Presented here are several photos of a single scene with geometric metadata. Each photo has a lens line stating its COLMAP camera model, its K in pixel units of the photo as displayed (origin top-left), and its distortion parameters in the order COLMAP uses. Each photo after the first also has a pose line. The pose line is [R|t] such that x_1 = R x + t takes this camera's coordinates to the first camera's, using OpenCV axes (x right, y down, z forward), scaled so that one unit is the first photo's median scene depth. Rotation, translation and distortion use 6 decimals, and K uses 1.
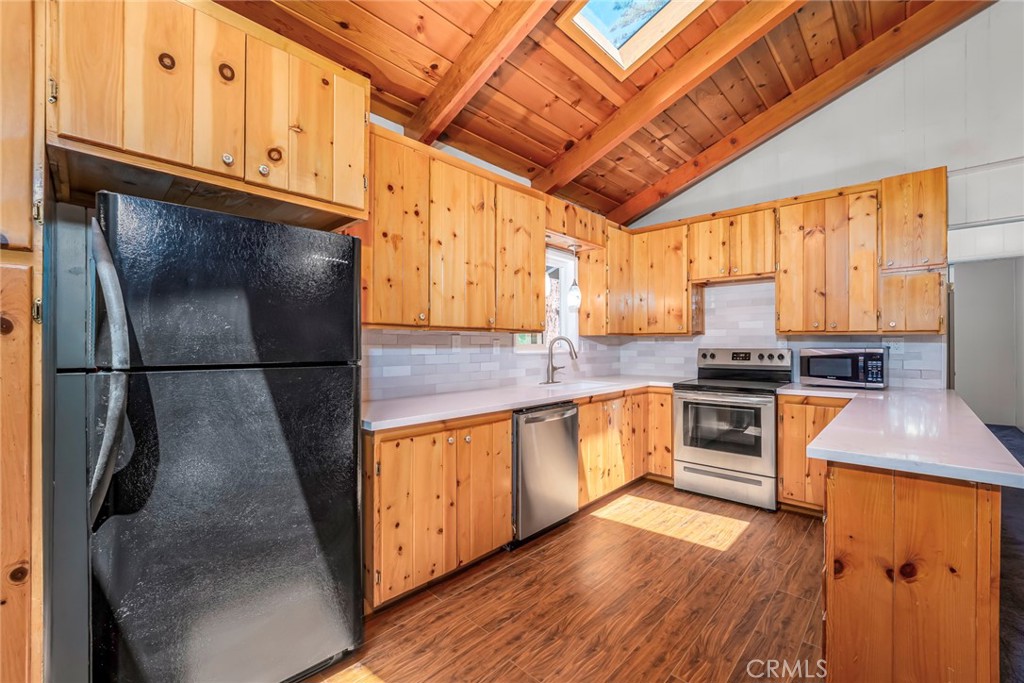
lens RADIAL K [[418.7, 0, 517.3], [0, 418.7, 338.0], [0, 0, 1]] dist [-0.001459, -0.000236]
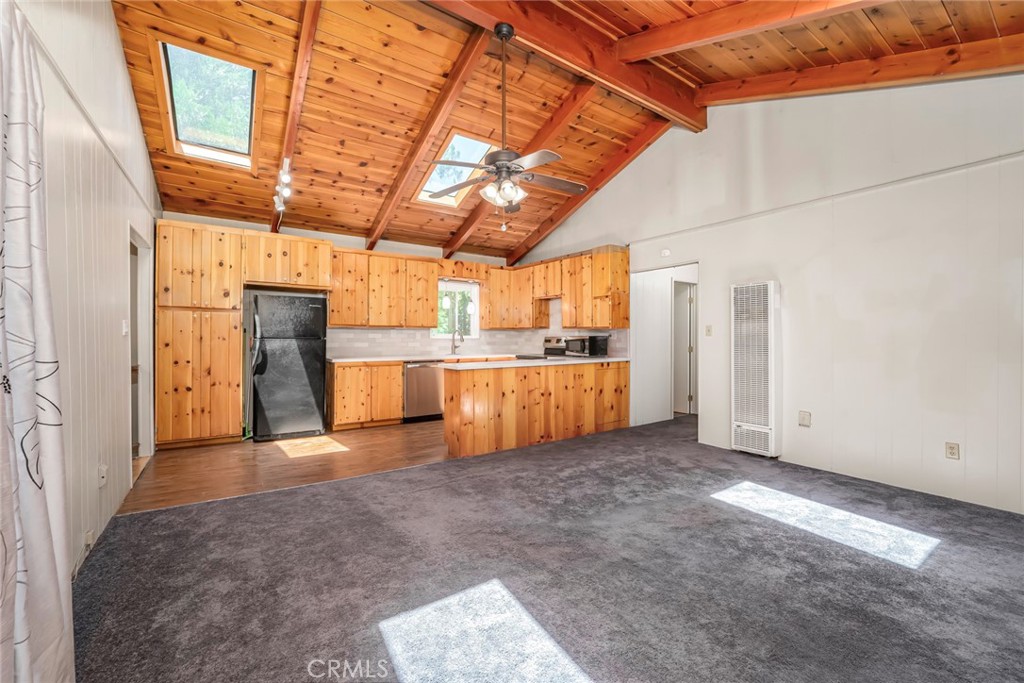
lens RADIAL K [[411.4, 0, 510.2], [0, 411.4, 331.1], [0, 0, 1]] dist [-0.000243, -0.000004]
pose [[0.973670, 0.001662, -0.227957, 0.966092], [-0.001642, 0.999999, 0.000280, 0.001725], [0.227957, 0.000101, 0.973671, -0.962328]]
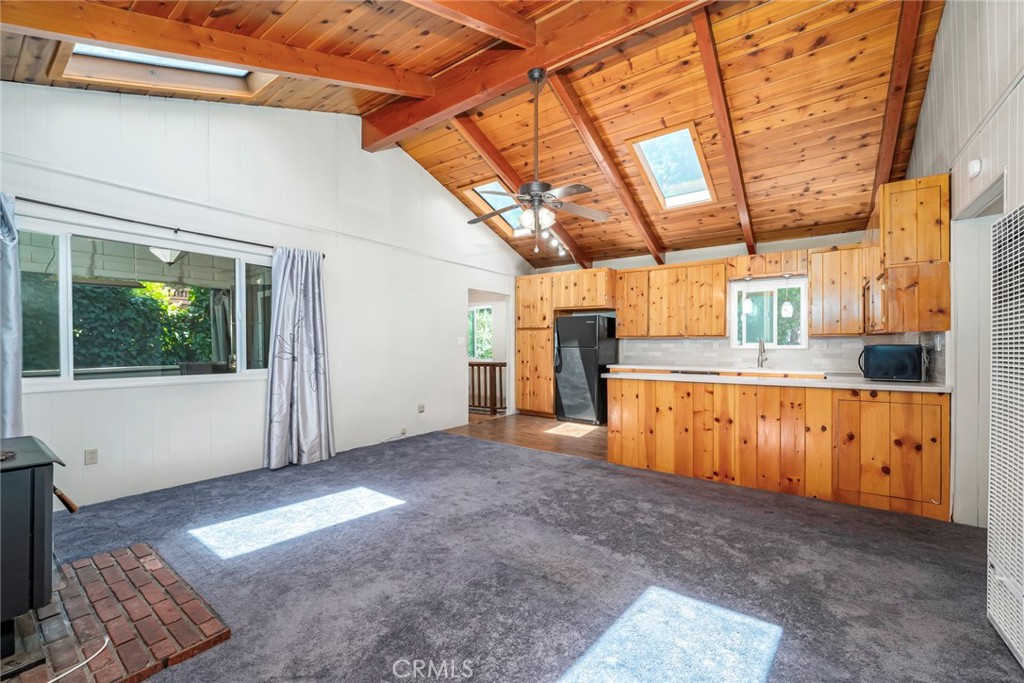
lens RADIAL K [[410.4, 0, 512.0], [0, 410.4, 341.5], [0, 0, 1]] dist [0.000504, -0.000003]
pose [[0.126492, -0.007364, -0.991940, 1.898733], [0.012463, 0.999905, -0.005834, 0.008994], [0.991889, -0.011624, 0.126572, -0.144954]]
